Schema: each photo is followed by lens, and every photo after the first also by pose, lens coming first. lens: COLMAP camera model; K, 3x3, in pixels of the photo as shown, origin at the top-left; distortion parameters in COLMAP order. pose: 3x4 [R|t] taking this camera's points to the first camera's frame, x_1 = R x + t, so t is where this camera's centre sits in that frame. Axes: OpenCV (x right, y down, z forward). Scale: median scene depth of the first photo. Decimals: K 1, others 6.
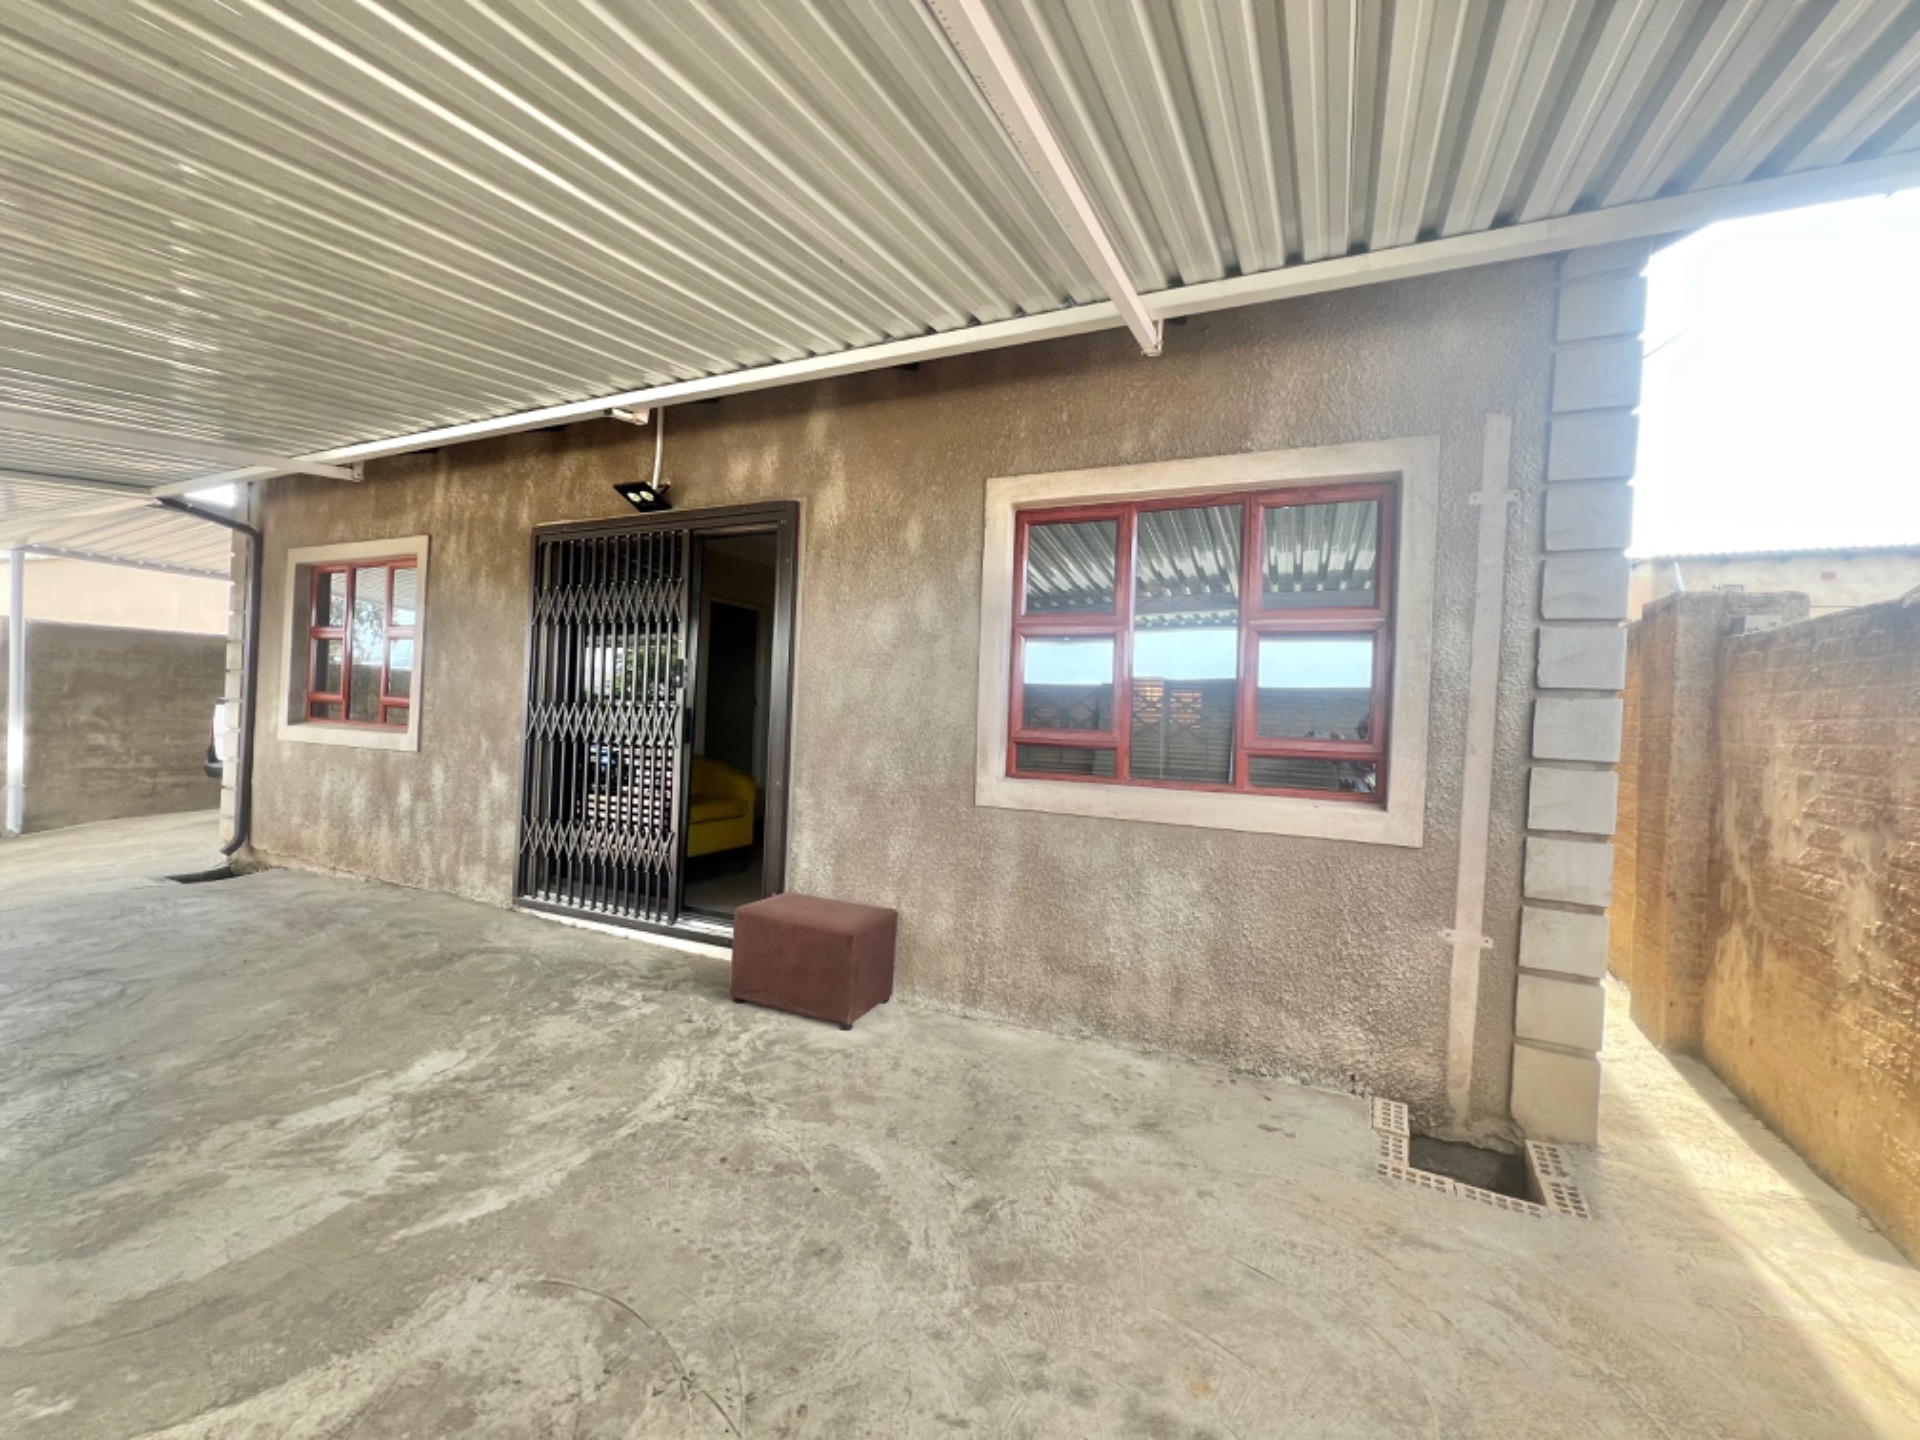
lens RADIAL K [[779.1, 0, 959.3], [0, 779.1, 726.0], [0, 0, 1]] dist [0.000449, -0.000420]
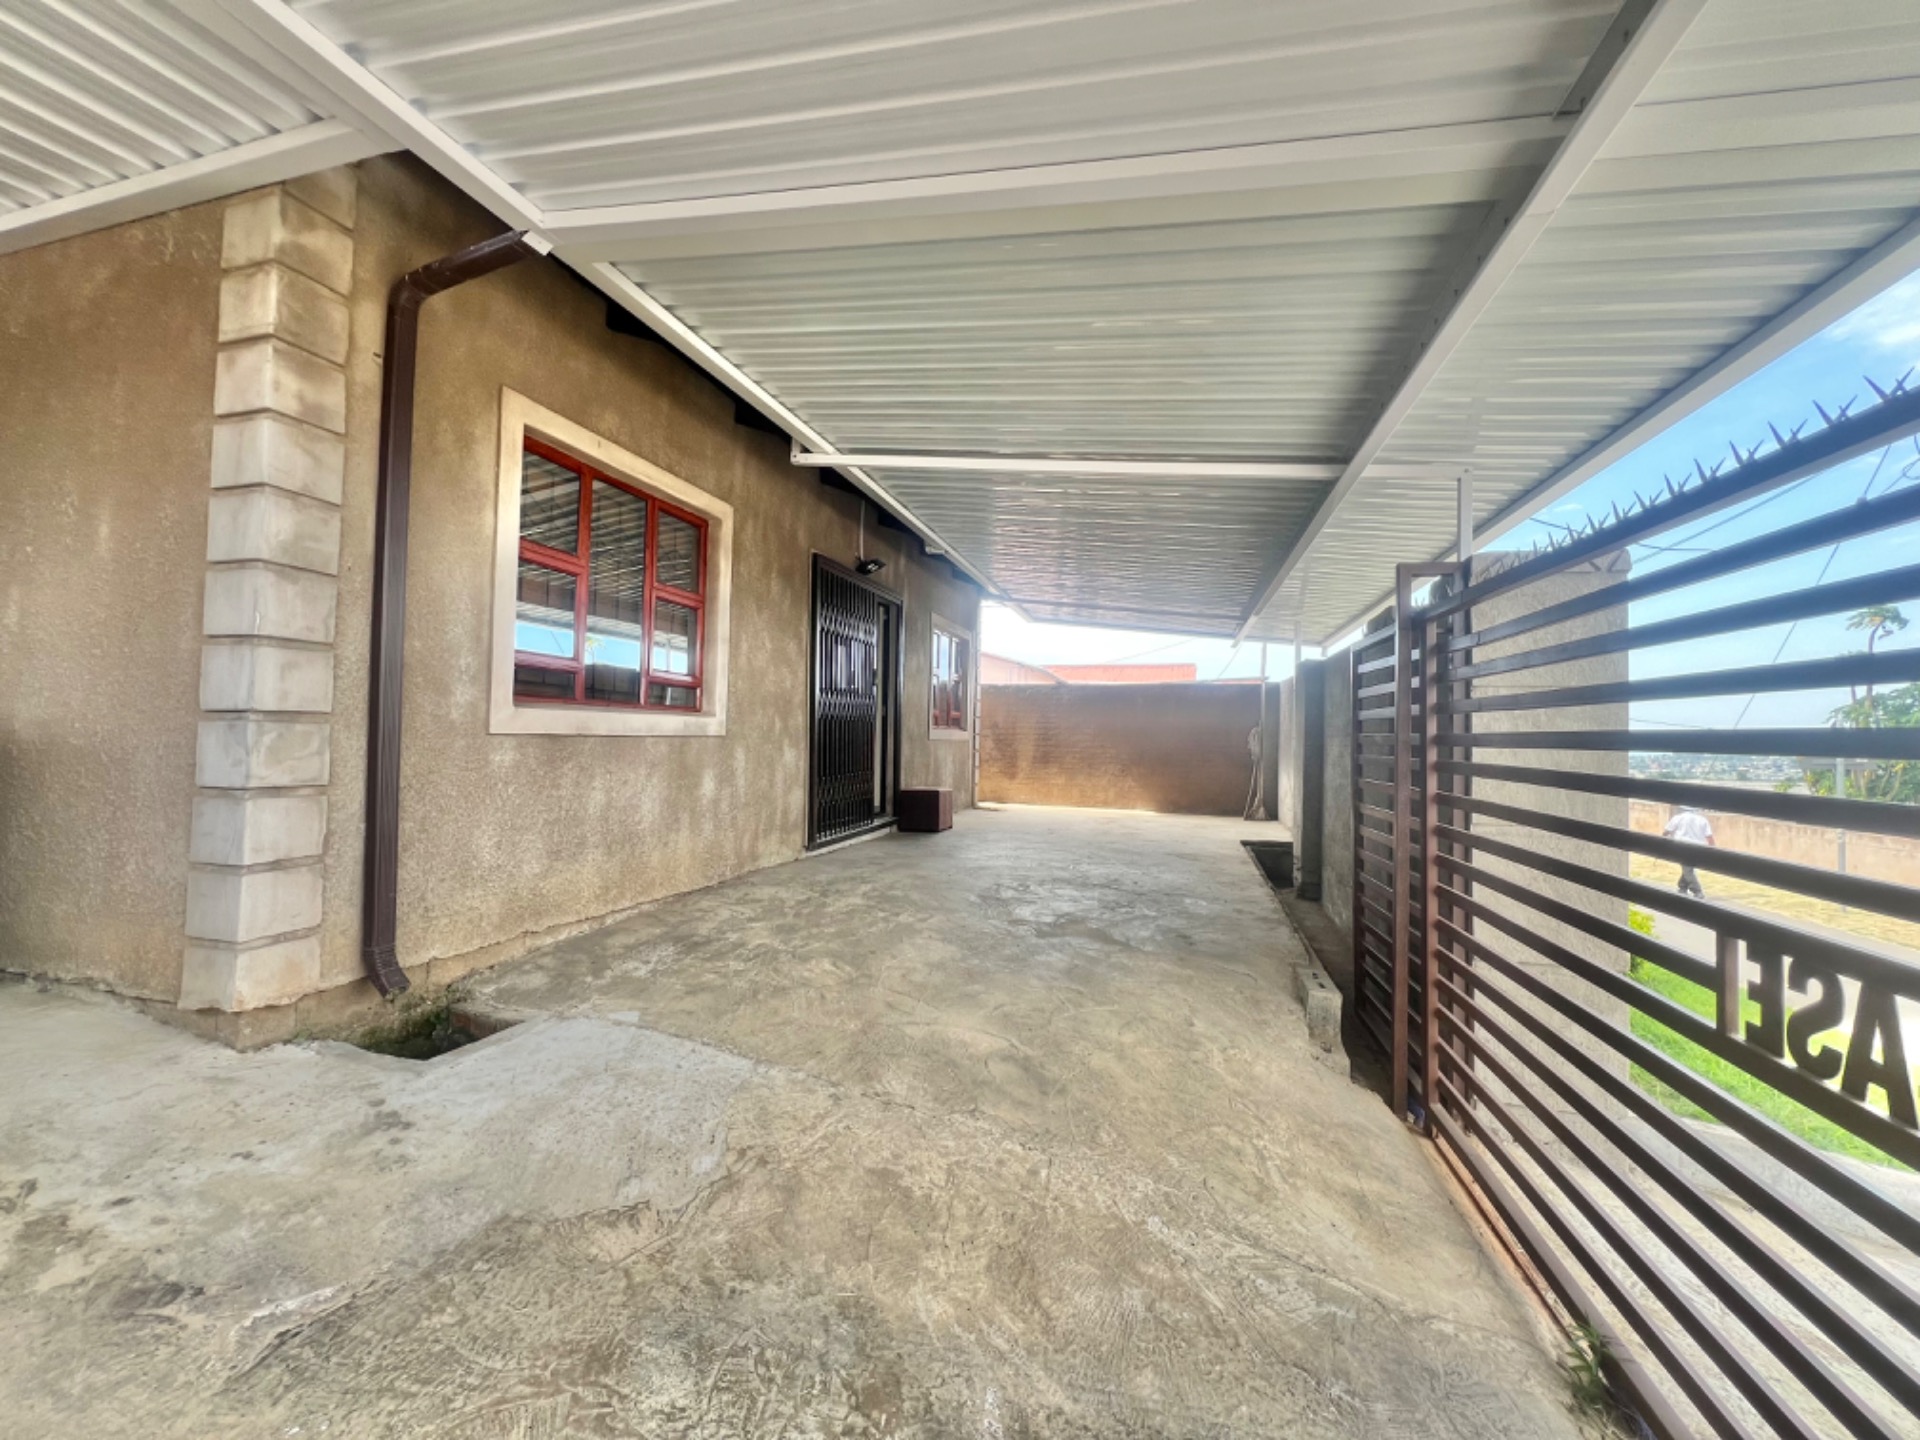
lens RADIAL K [[779.1, 0, 959.3], [0, 779.1, 719.9], [0, 0, 1]] dist [0.000449, -0.000420]
pose [[-0.175946, -0.024684, 0.984090, -1.690455], [-0.023295, 0.999510, 0.020906, -0.012329], [-0.984124, -0.019246, -0.176435, 0.902094]]
